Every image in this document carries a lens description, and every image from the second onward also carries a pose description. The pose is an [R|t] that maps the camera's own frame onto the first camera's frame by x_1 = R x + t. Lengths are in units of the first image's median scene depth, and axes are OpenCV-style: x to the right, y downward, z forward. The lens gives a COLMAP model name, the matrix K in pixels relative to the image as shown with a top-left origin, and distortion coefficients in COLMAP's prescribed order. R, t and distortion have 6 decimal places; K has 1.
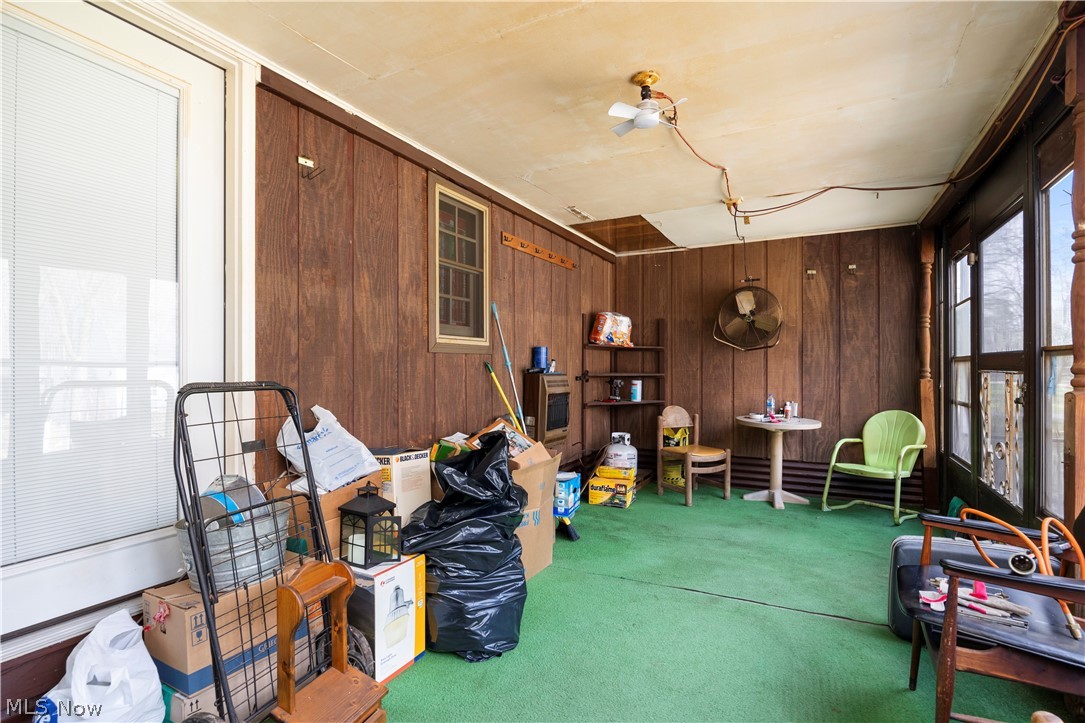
lens RADIAL K [[527.4, 0, 542.5], [0, 527.4, 361.5], [0, 0, 1]] dist [-0.019169, -0.000160]
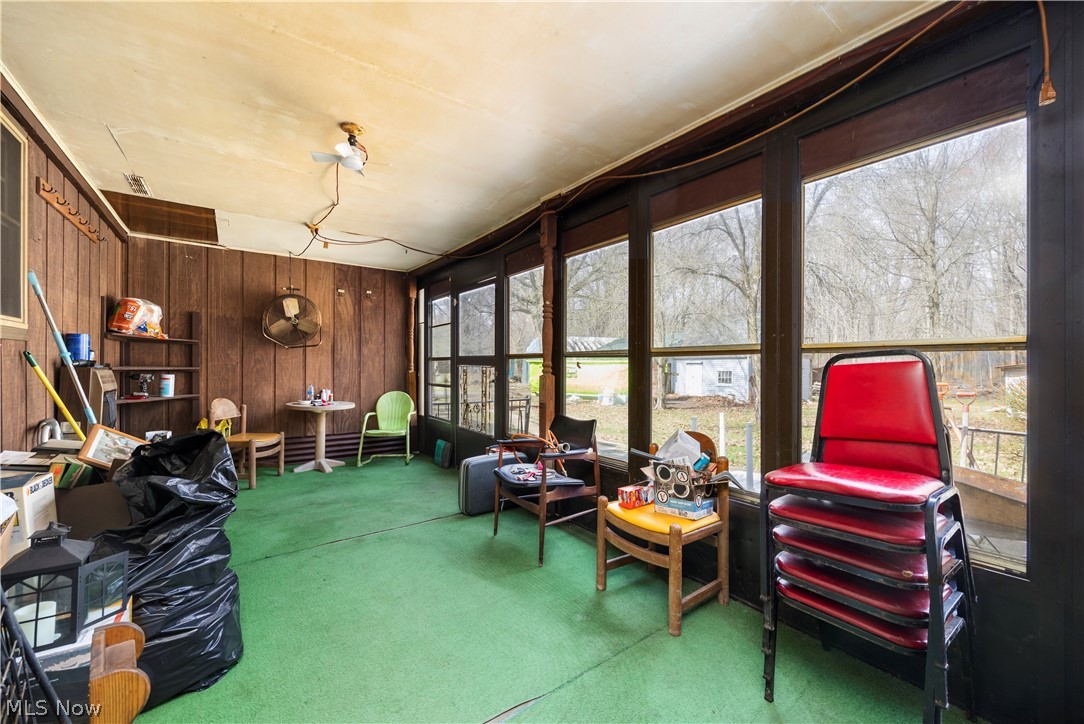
lens RADIAL K [[420.9, 0, 546.6], [0, 420.9, 355.7], [0, 0, 1]] dist [-0.000716, -0.000069]
pose [[0.427525, 0.024049, 0.903684, -0.239952], [-0.019763, 0.999656, -0.017253, 0.001974], [-0.903788, -0.010484, 0.427853, 0.074424]]
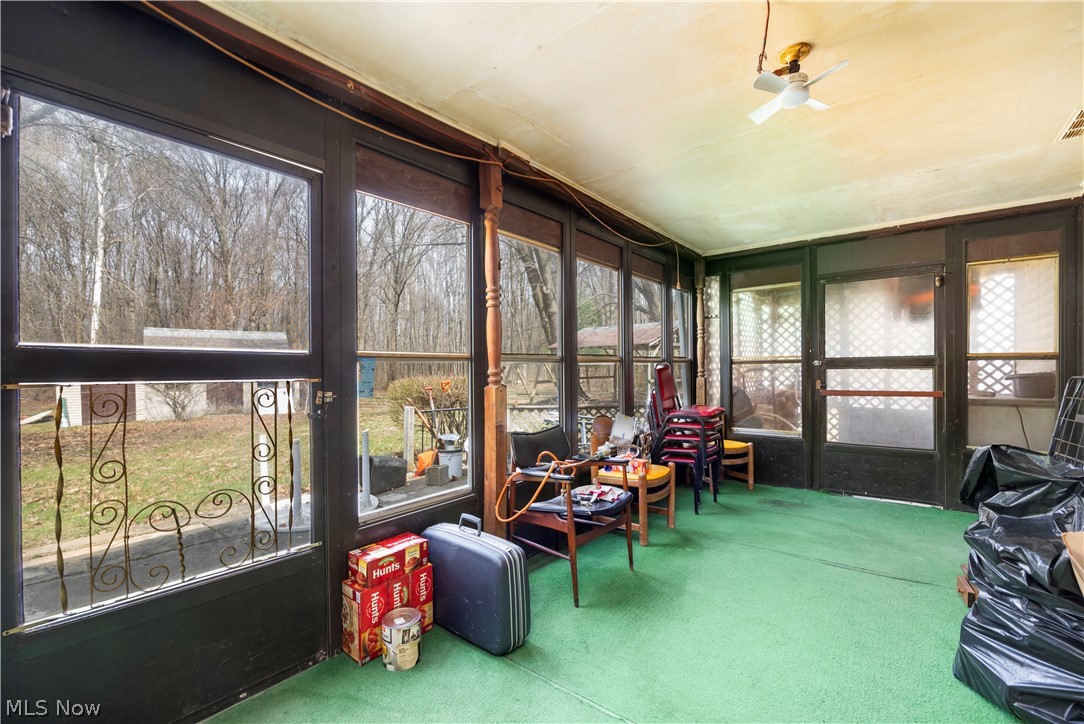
lens RADIAL K [[459.4, 0, 546.4], [0, 459.4, 360.4], [0, 0, 1]] dist [-0.001232, -0.000283]
pose [[-0.981278, 0.018980, 0.191658, 0.218207], [0.013210, 0.999422, -0.031339, 0.007633], [-0.192142, -0.028221, -0.980961, 0.882905]]
